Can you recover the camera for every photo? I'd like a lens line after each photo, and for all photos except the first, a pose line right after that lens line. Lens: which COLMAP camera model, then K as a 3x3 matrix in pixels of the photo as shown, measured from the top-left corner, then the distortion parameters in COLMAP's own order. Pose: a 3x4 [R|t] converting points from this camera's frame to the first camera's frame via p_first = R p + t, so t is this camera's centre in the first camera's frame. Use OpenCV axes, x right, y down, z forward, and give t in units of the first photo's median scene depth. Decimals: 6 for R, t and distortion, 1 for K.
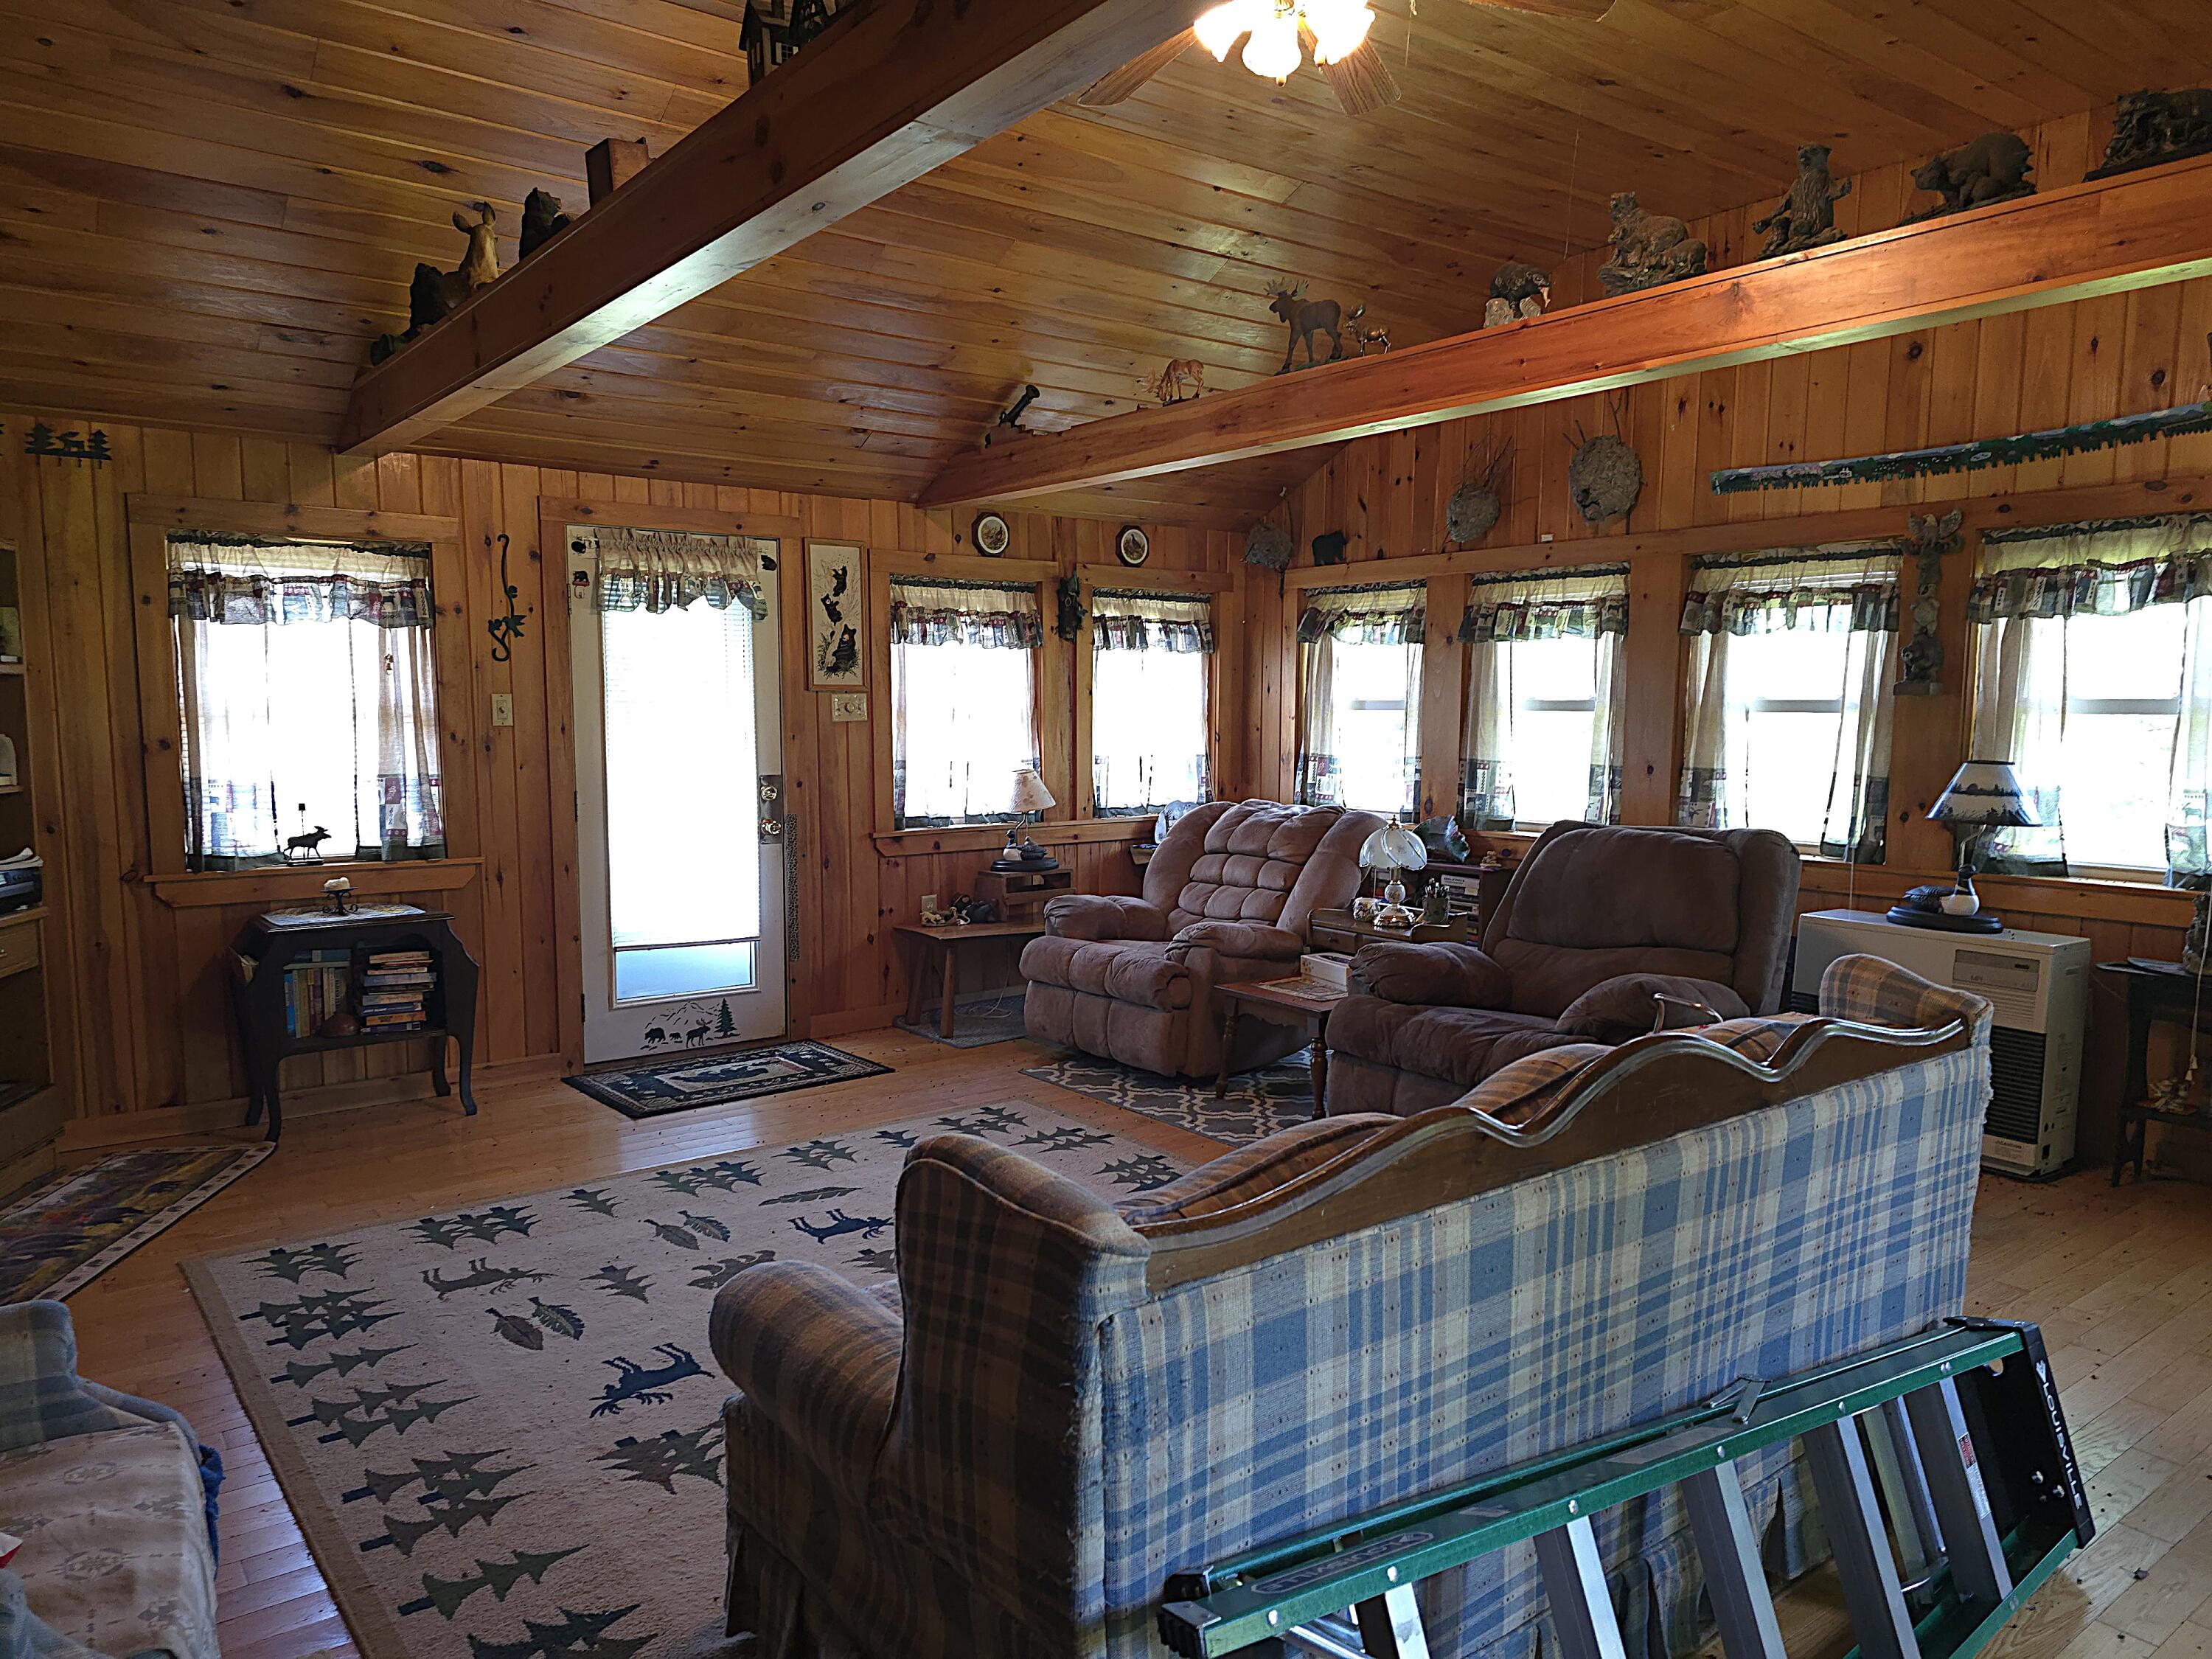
lens RADIAL K [[1475.0, 0, 1084.3], [0, 1475.0, 864.9], [0, 0, 1]] dist [0.064051, -0.059080]
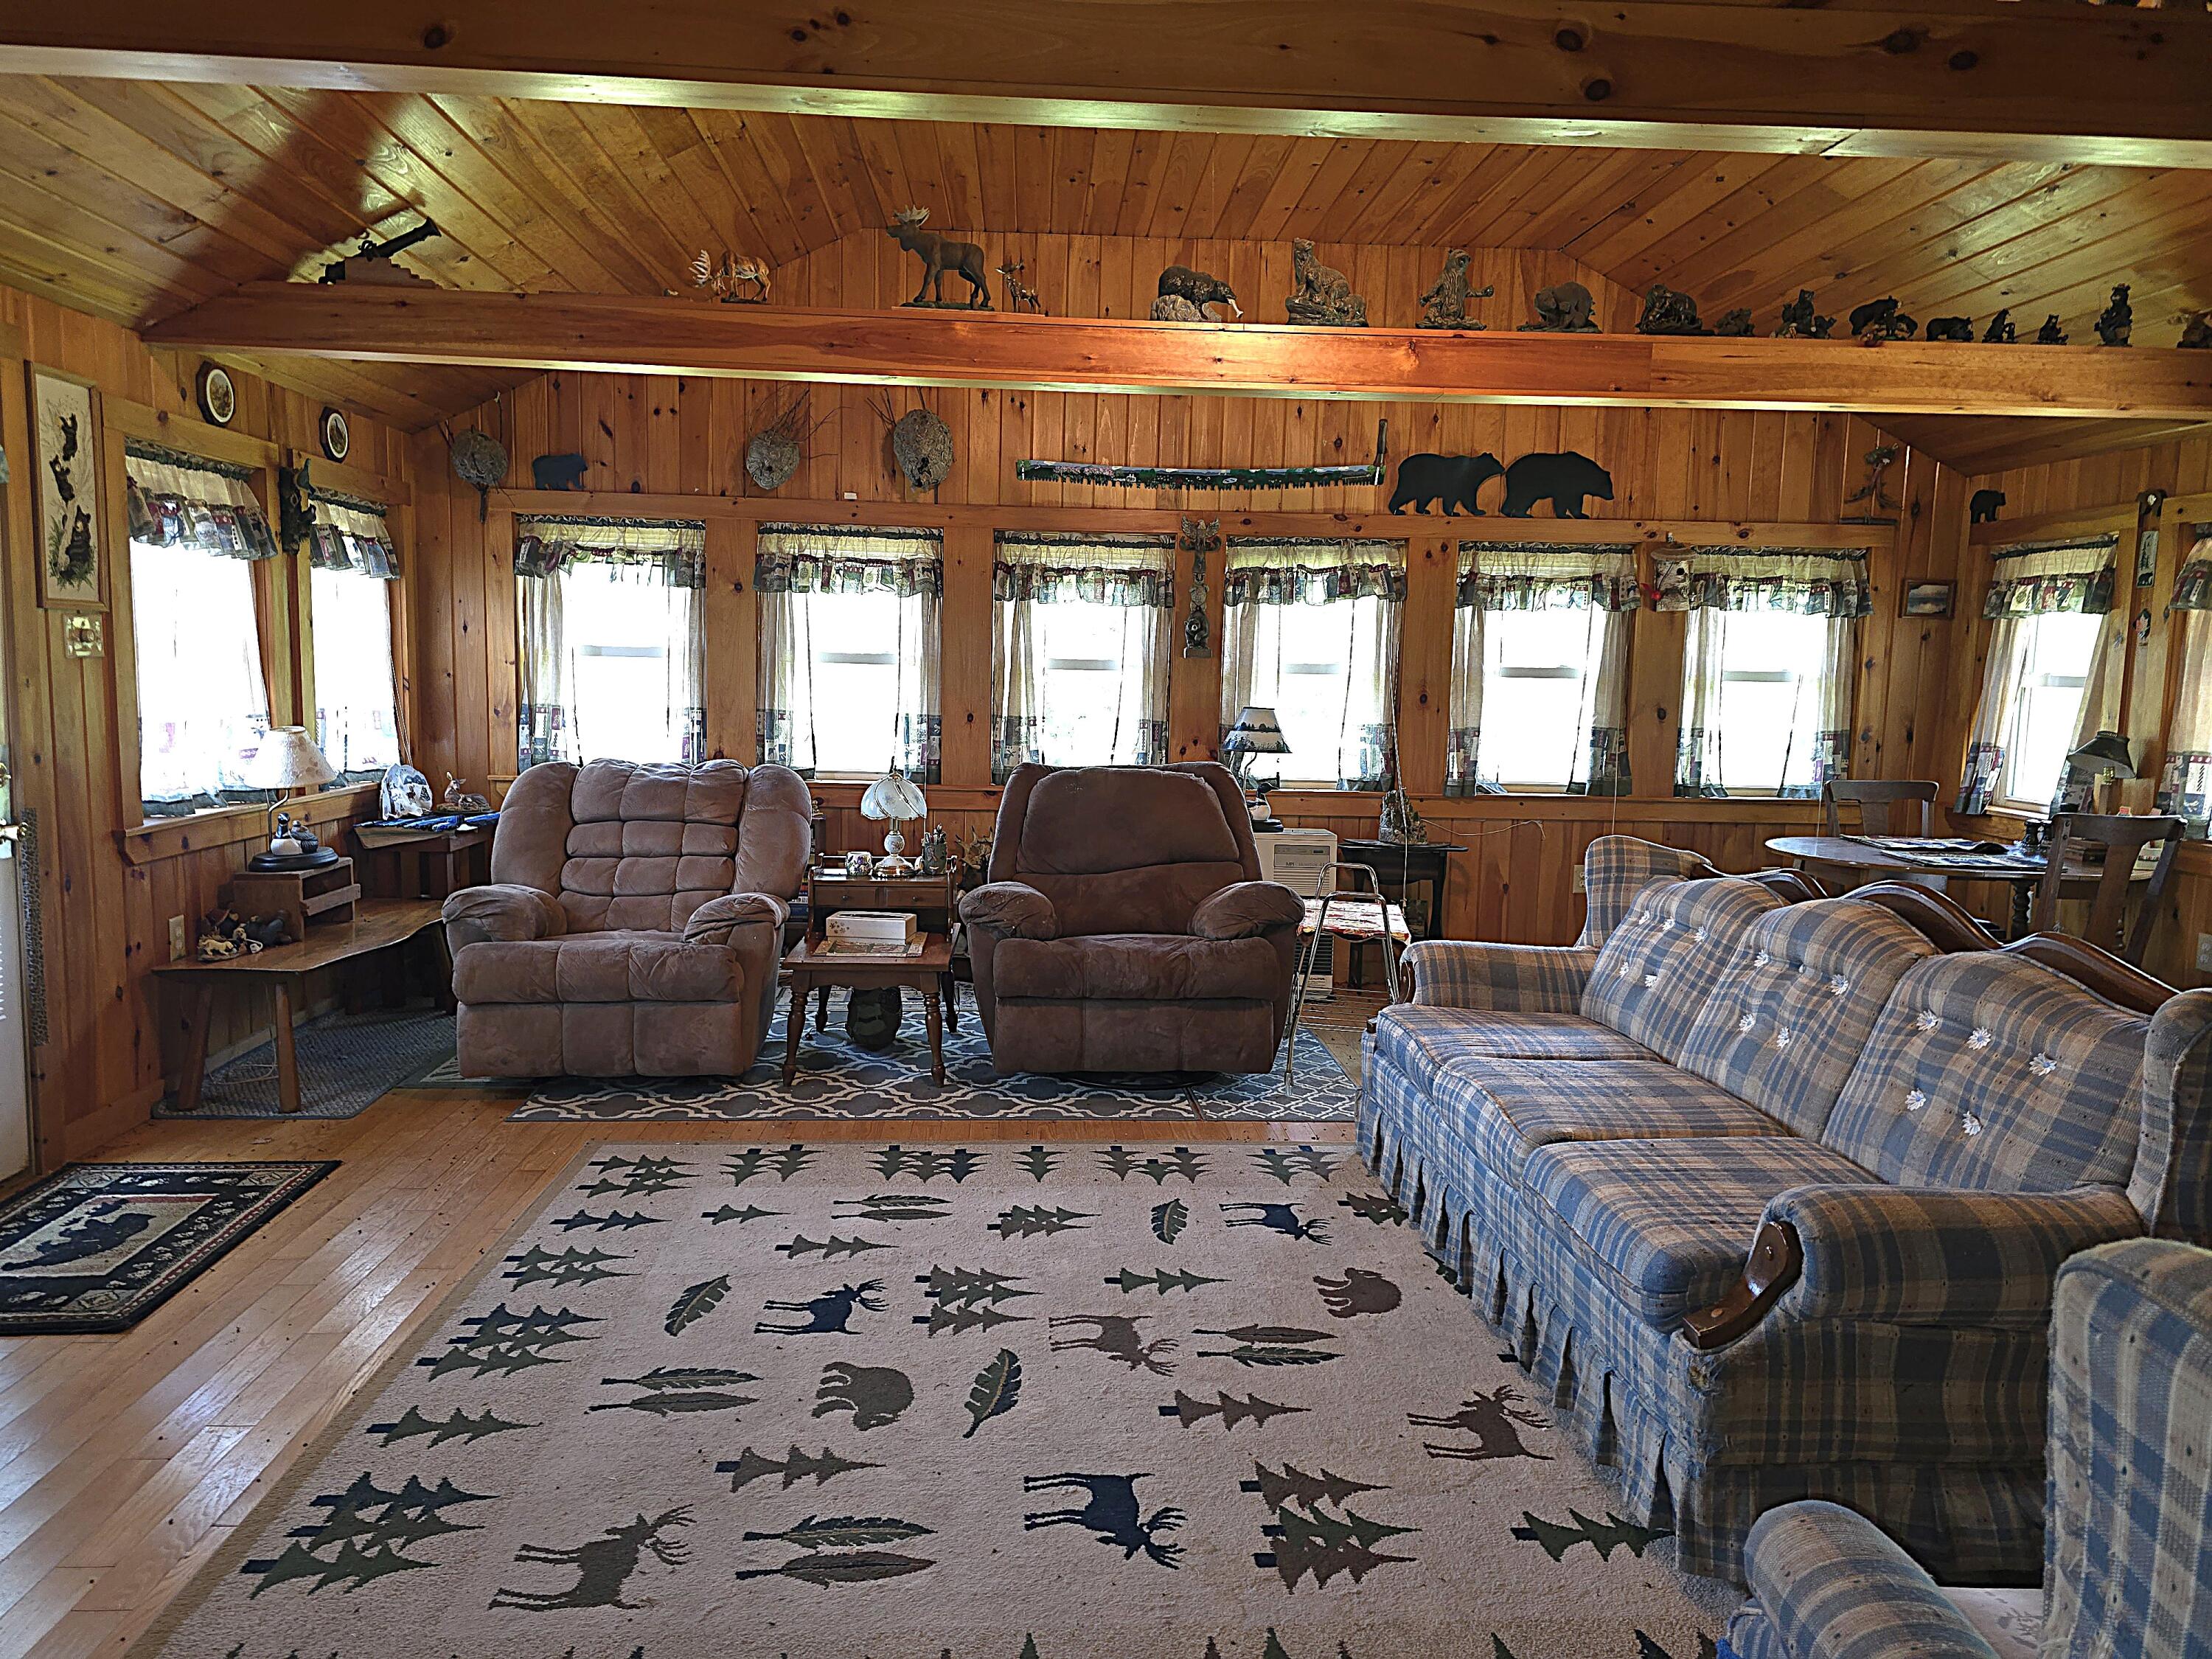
lens RADIAL K [[1475.0, 0, 1081.8], [0, 1475.0, 826.7], [0, 0, 1]] dist [0.064051, -0.059080]
pose [[0.564604, -0.075206, 0.821928, -0.610372], [0.069537, 0.996634, 0.043424, -0.030318], [-0.822427, 0.032637, 0.567933, 0.374938]]
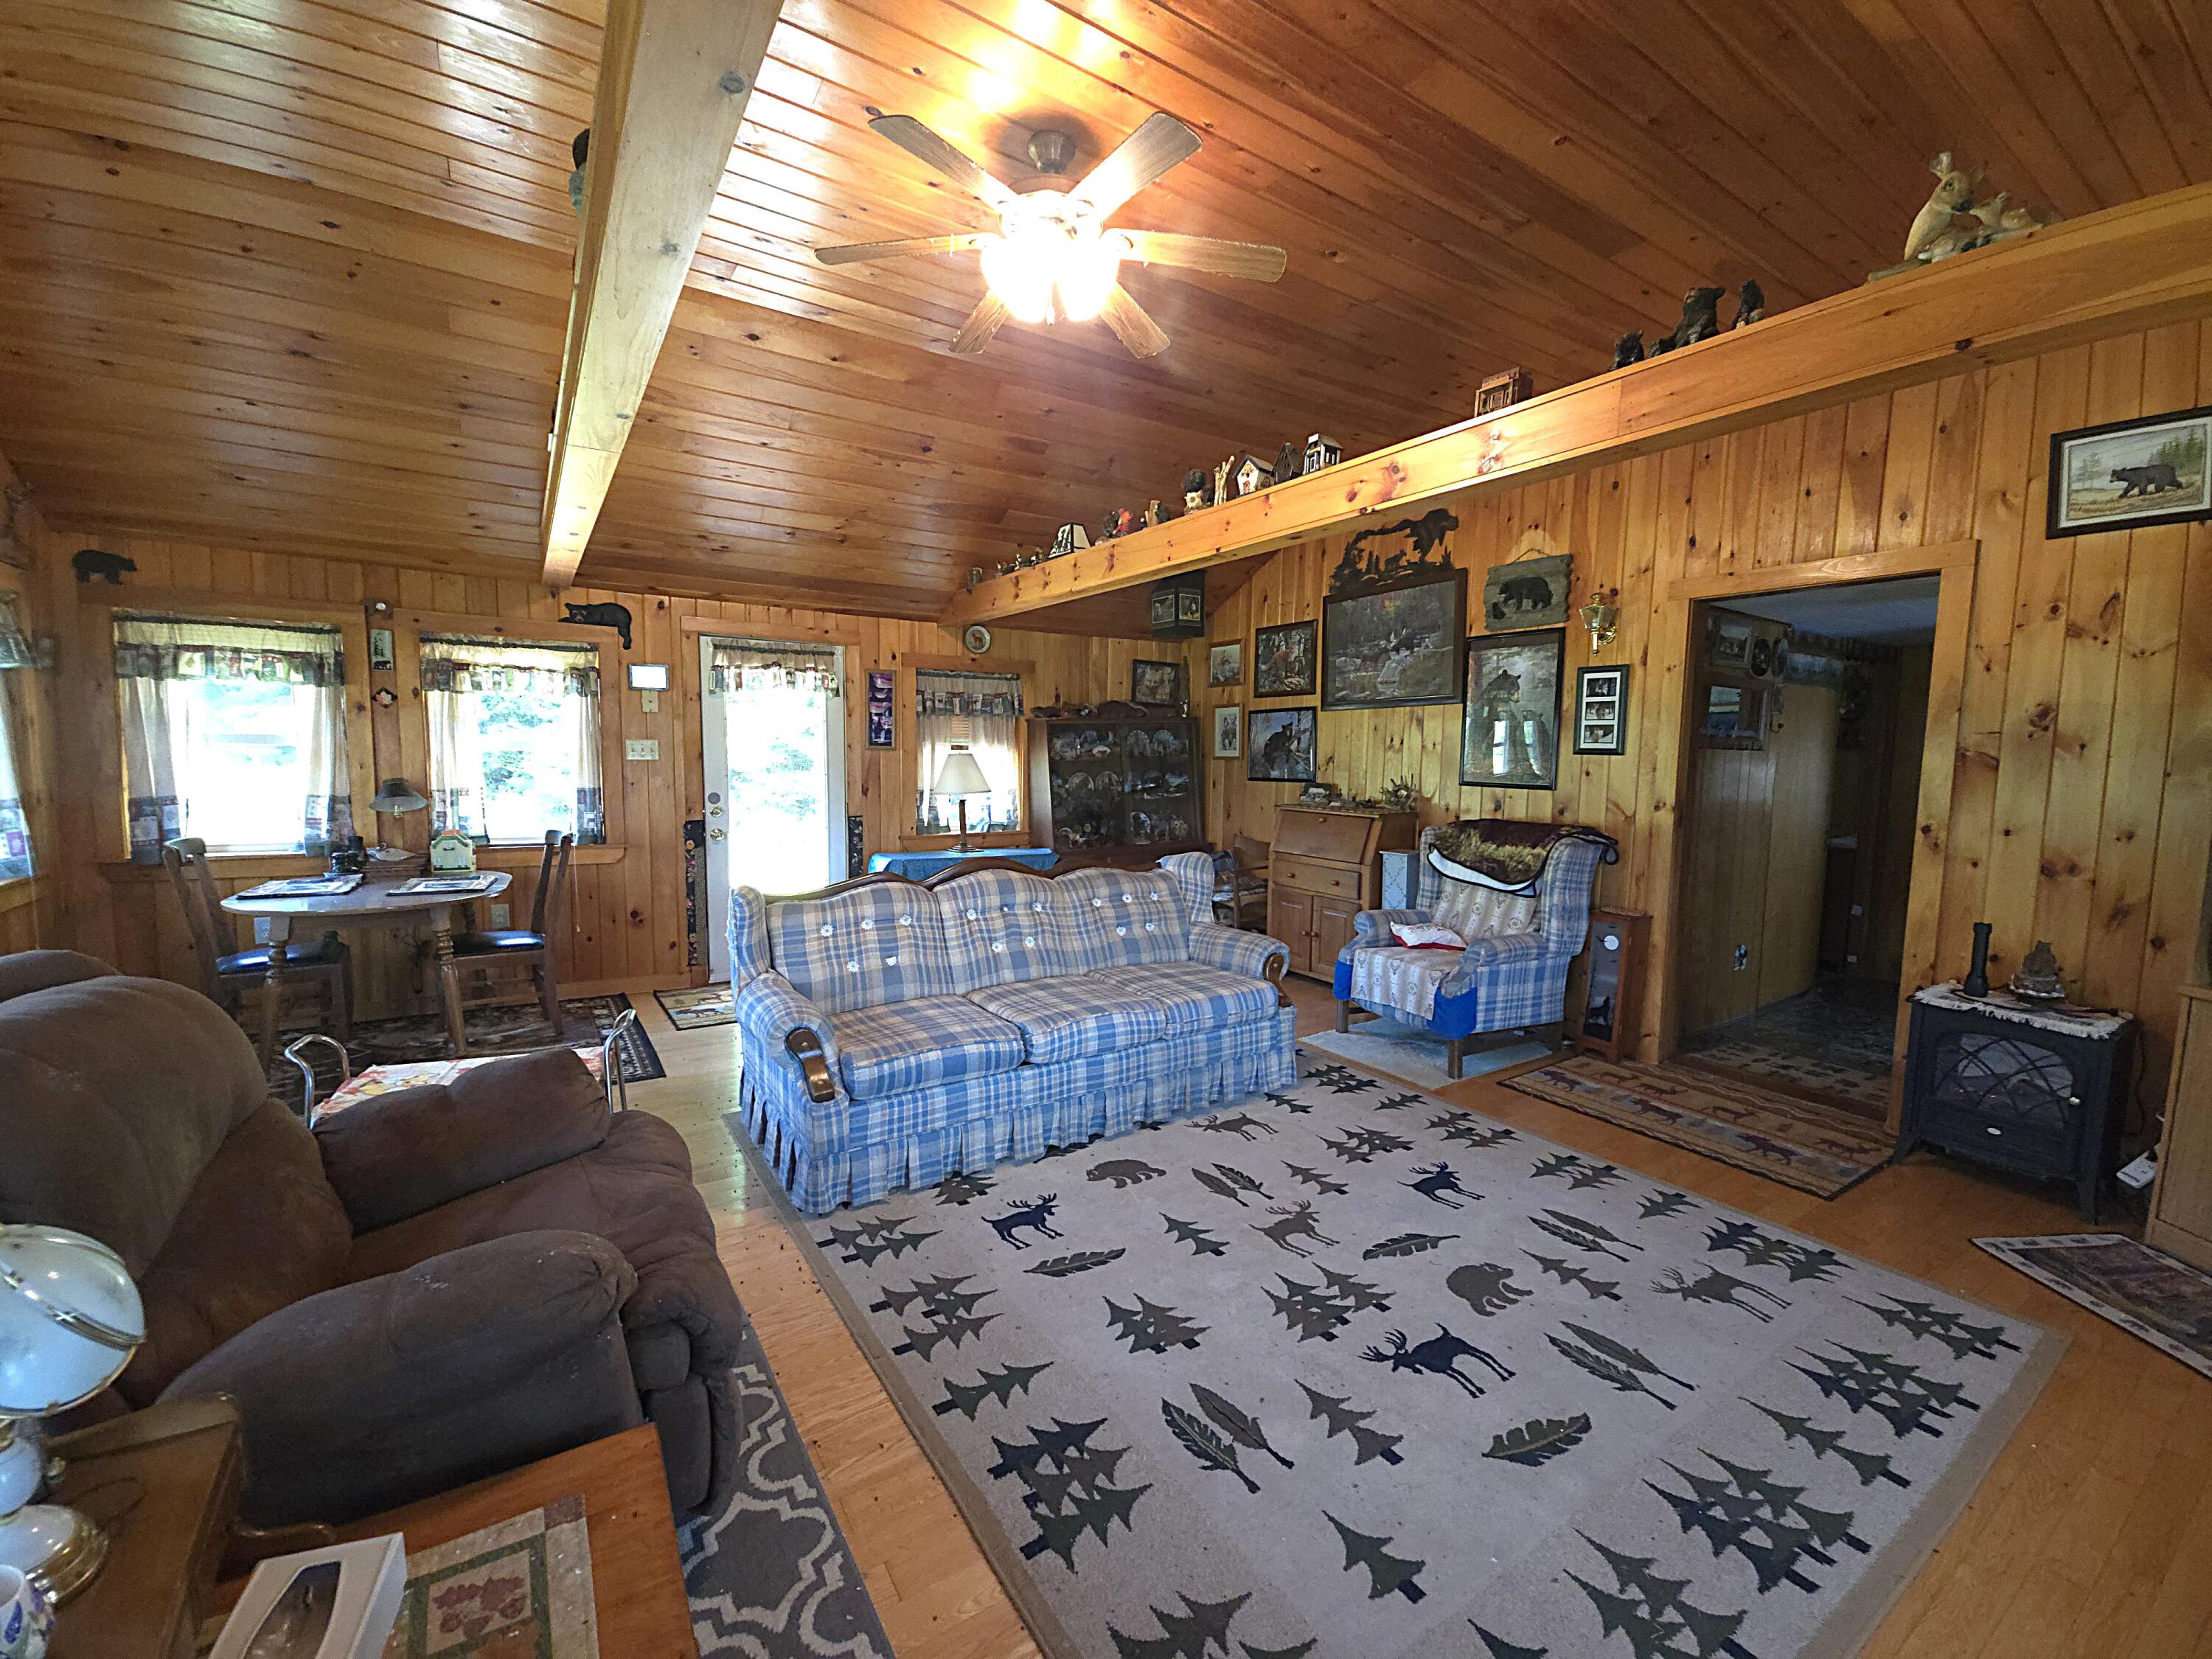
lens RADIAL K [[900.8, 0, 1099.9], [0, 900.8, 835.2], [0, 0, 1]] dist [-0.000392, -0.000599]
pose [[-0.997284, -0.025394, 0.069137, 0.007912], [-0.010605, 0.978412, 0.206390, -0.142911], [-0.072885, 0.205096, -0.976024, 1.264346]]
